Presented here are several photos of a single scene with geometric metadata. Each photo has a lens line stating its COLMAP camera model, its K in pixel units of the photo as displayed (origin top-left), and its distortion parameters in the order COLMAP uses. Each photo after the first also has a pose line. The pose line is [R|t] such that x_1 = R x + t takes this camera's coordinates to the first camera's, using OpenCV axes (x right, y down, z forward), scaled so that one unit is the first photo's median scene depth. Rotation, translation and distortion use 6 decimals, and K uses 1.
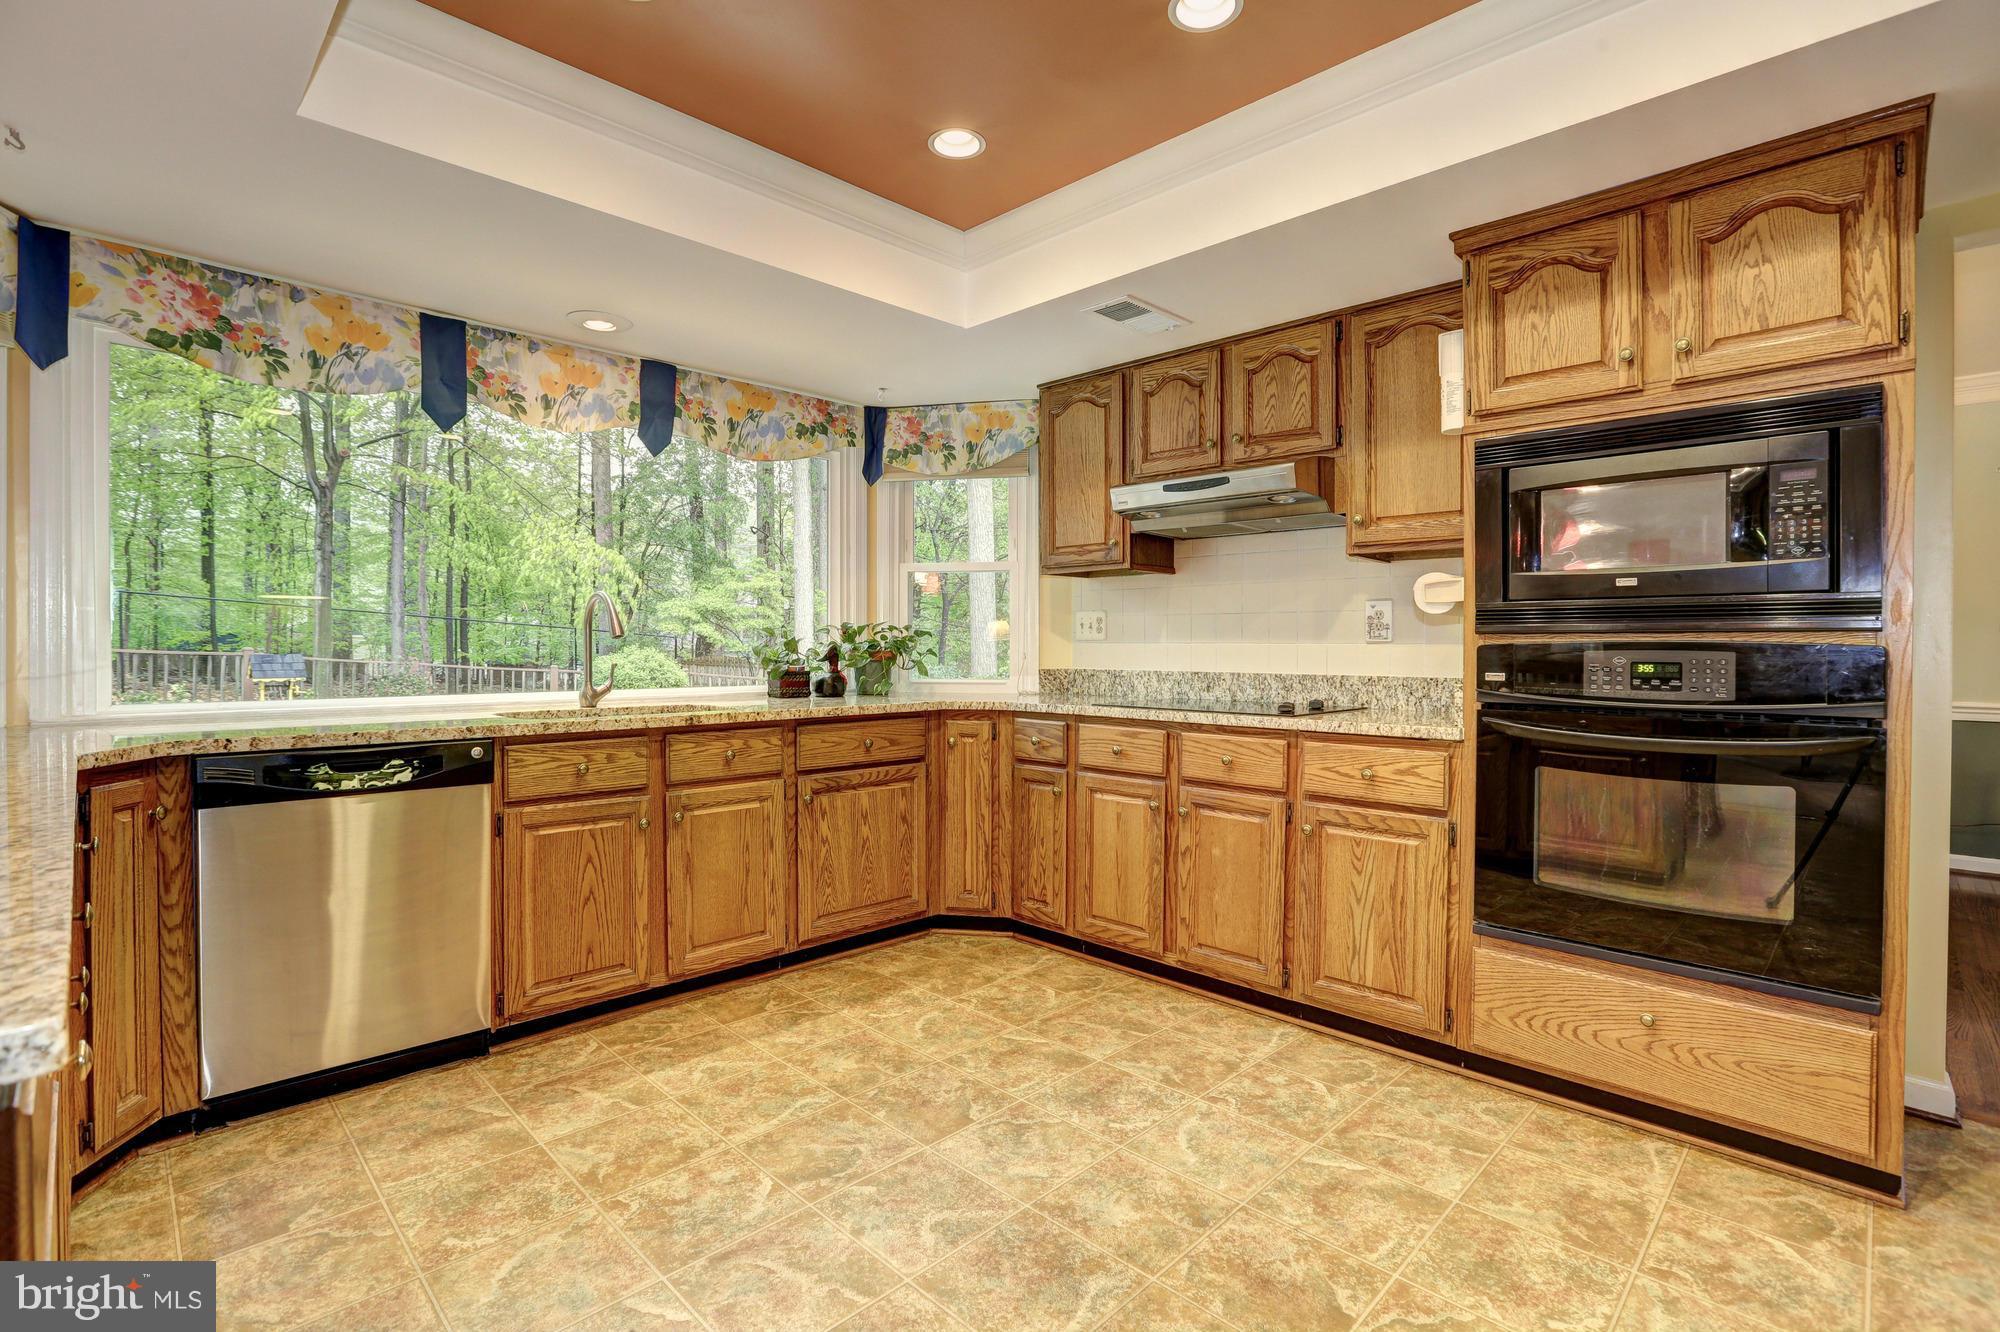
lens RADIAL K [[921.7, 0, 983.4], [0, 921.7, 658.9], [0, 0, 1]] dist [-0.048698, 0.014931]
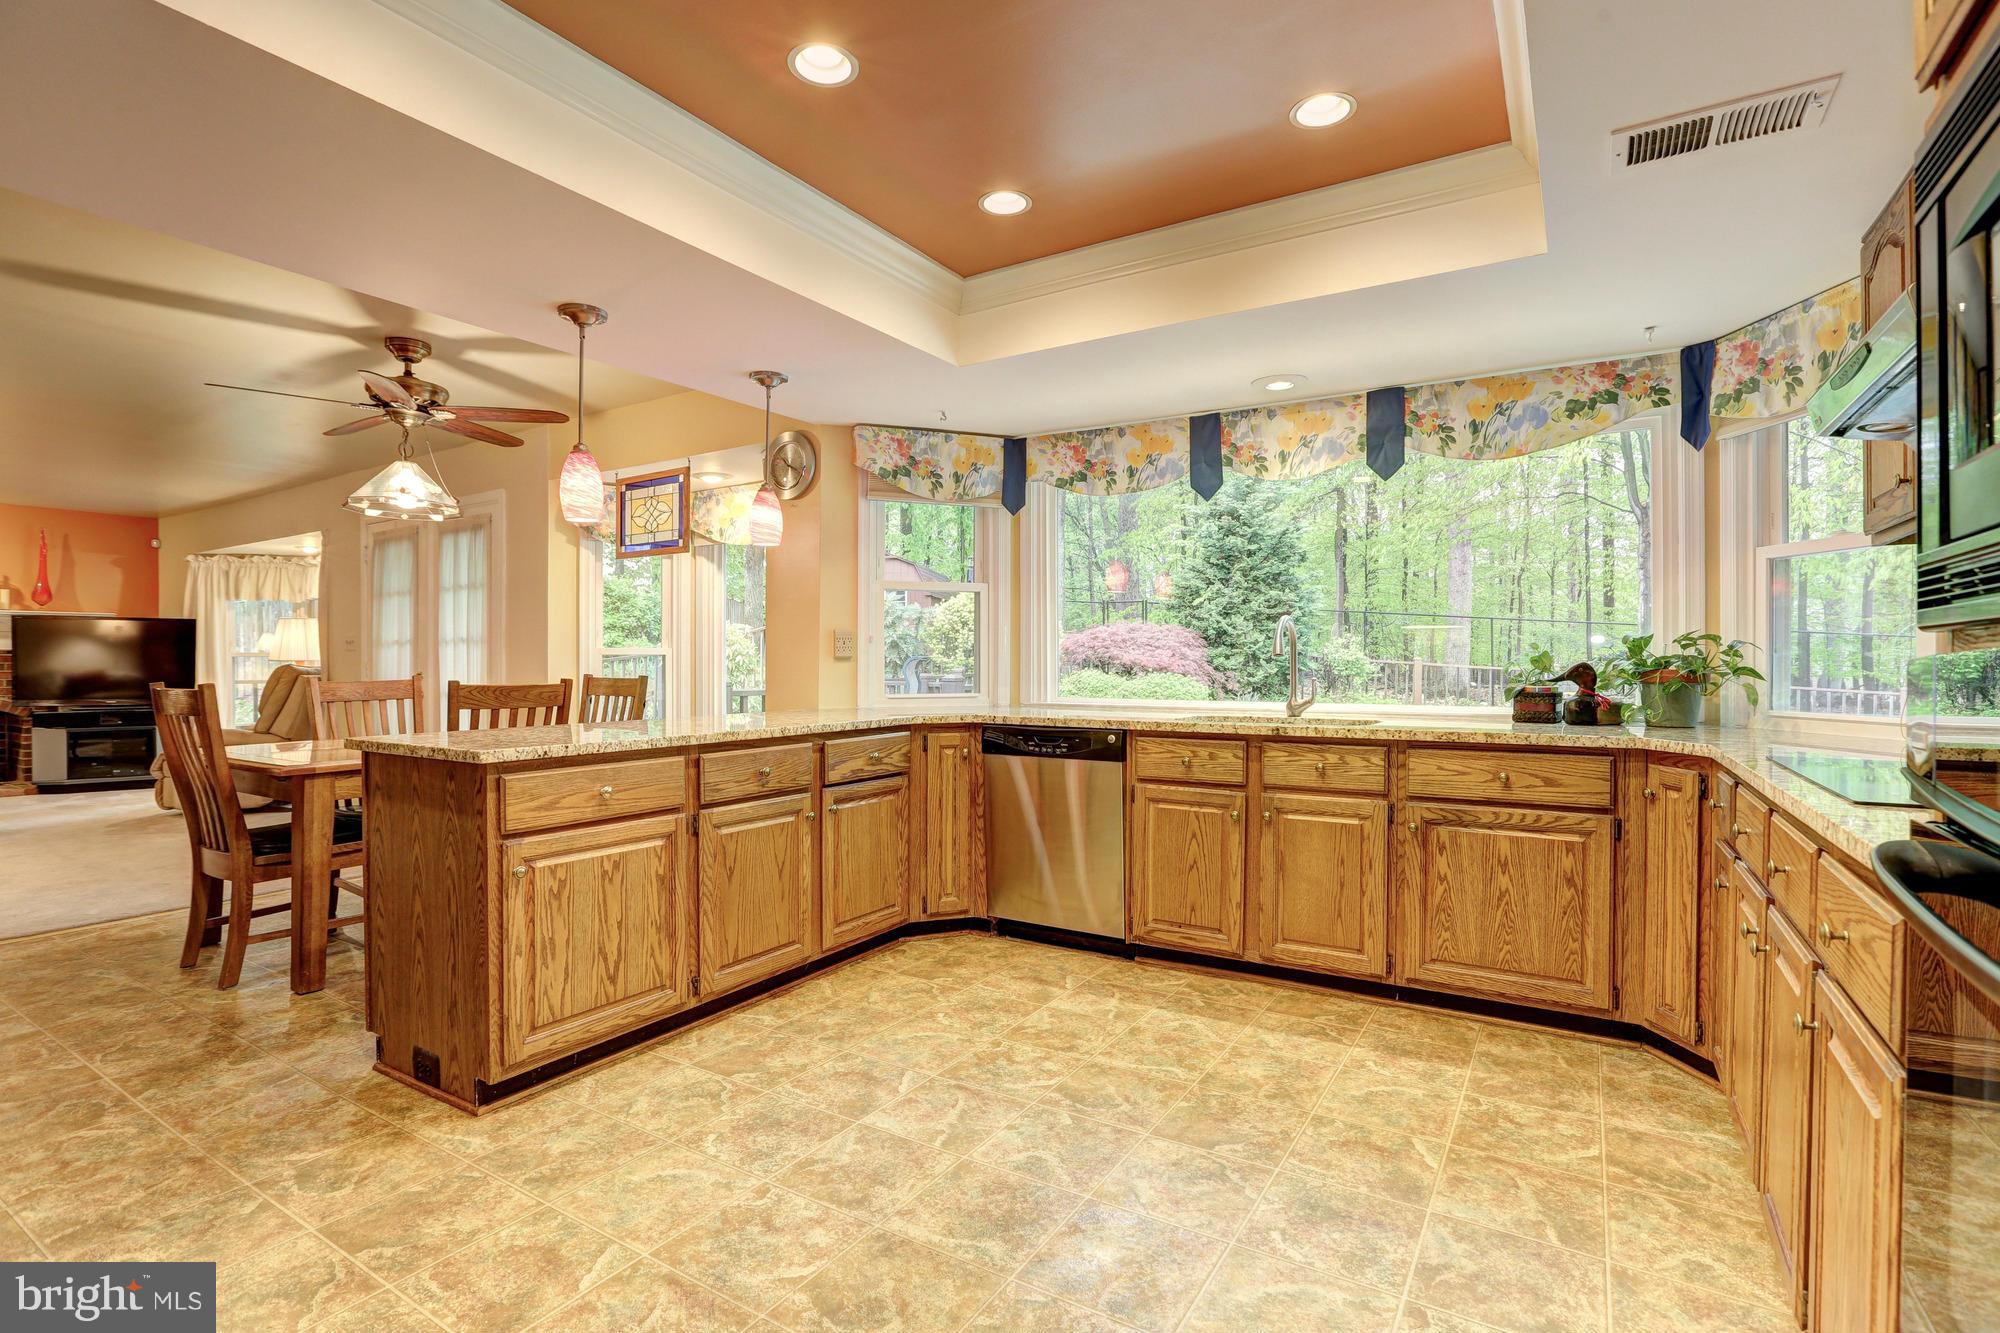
lens RADIAL K [[921.7, 0, 1017.3], [0, 921.7, 670.6], [0, 0, 1]] dist [-0.048698, 0.014931]
pose [[0.255145, 0.008510, -0.966865, 0.651291], [-0.012872, 0.999903, 0.005404, -0.007237], [0.966817, 0.011067, 0.255230, 0.404645]]
